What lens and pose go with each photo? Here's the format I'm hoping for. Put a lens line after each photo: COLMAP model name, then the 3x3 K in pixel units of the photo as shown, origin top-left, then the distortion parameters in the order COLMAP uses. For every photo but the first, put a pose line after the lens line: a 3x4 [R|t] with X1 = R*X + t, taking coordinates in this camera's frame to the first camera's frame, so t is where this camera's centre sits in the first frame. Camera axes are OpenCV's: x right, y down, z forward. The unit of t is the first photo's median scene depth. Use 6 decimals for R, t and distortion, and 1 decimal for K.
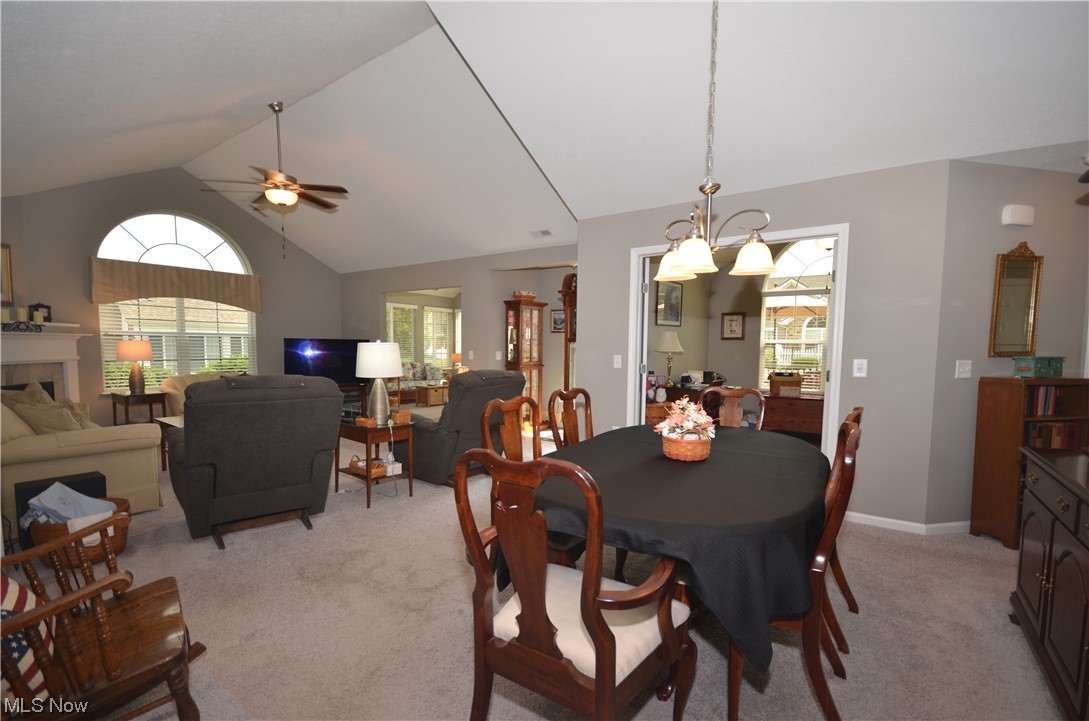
lens RADIAL K [[474.3, 0, 548.8], [0, 474.3, 380.0], [0, 0, 1]] dist [0.010860, -0.014747]
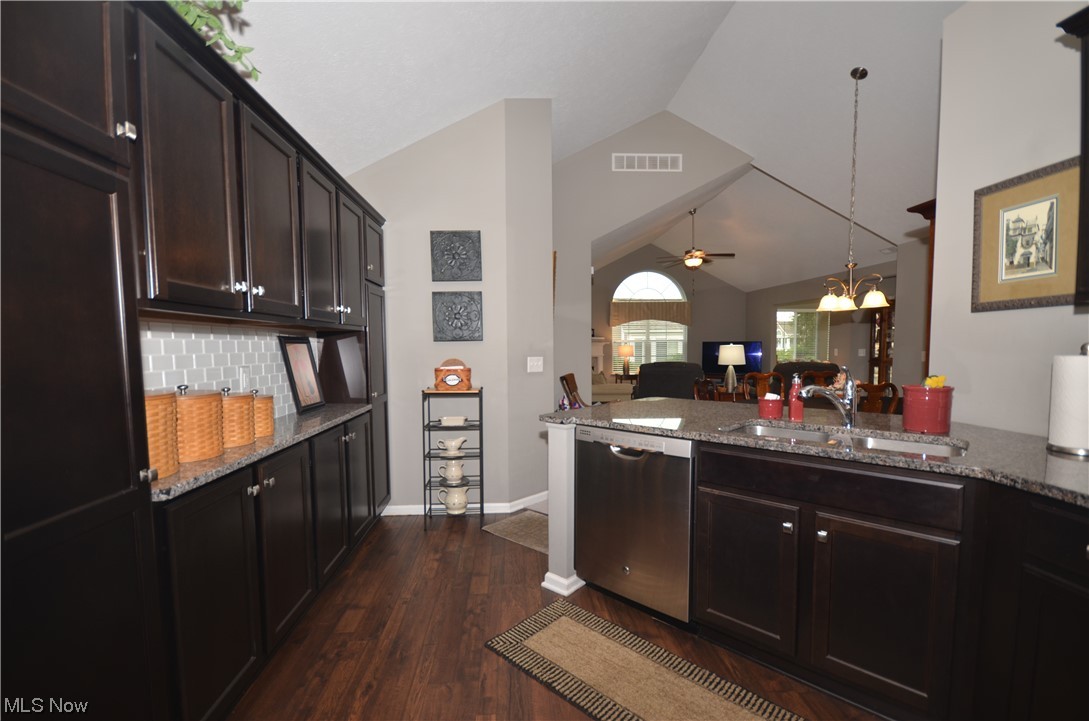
lens RADIAL K [[477.9, 0, 542.0], [0, 477.9, 378.4], [0, 0, 1]] dist [0.011414, -0.013127]
pose [[0.625396, 0.036183, -0.779468, 0.364453], [-0.038358, 0.999142, 0.015604, 0.026932], [0.779364, 0.020140, 0.626247, -0.403862]]
